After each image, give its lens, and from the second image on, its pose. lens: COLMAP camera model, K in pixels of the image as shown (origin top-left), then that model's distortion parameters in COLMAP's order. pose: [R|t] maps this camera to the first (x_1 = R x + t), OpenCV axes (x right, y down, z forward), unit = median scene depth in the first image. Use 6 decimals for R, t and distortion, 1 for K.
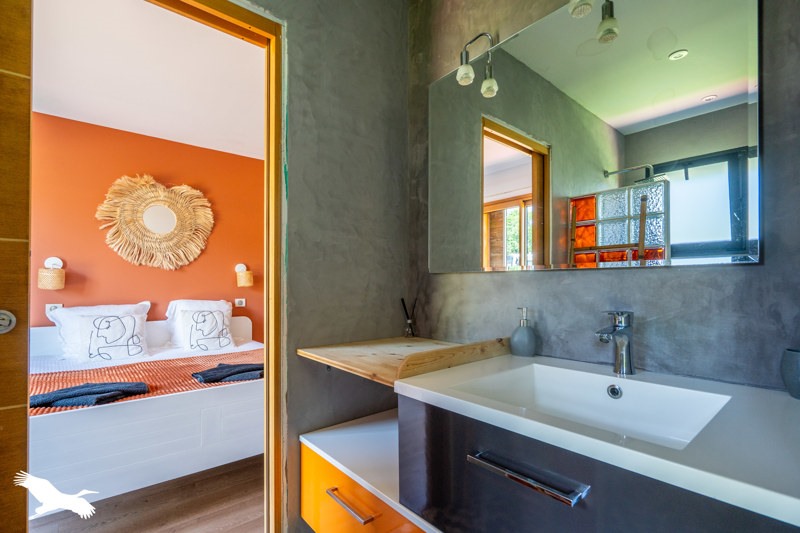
lens RADIAL K [[375.8, 0, 400.0], [0, 375.8, 282.0], [0, 0, 1]] dist [0.000313, 0.000026]
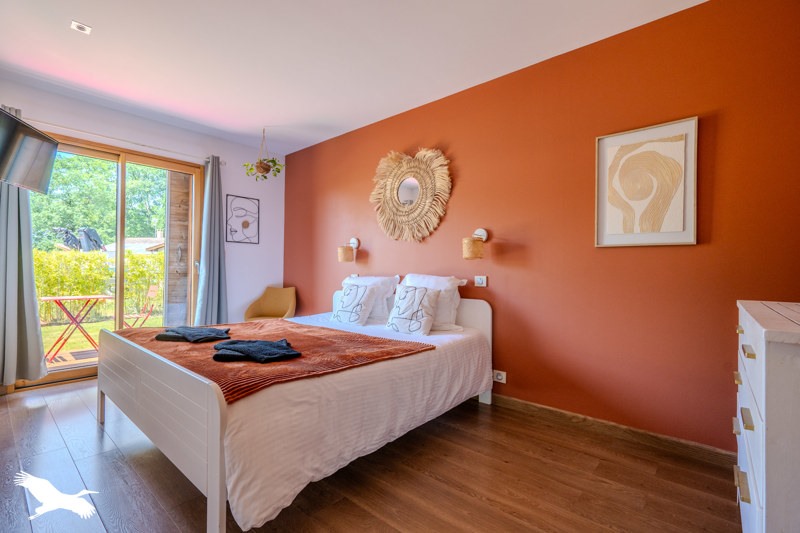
lens RADIAL K [[363.0, 0, 400.0], [0, 363.0, 266.5], [0, 0, 1]] dist [-0.000292, -0.000005]
pose [[0.149539, -0.006135, -0.988737, 0.291095], [-0.007209, 0.999947, -0.007295, 0.035671], [0.988730, 0.008219, 0.149487, 0.816567]]
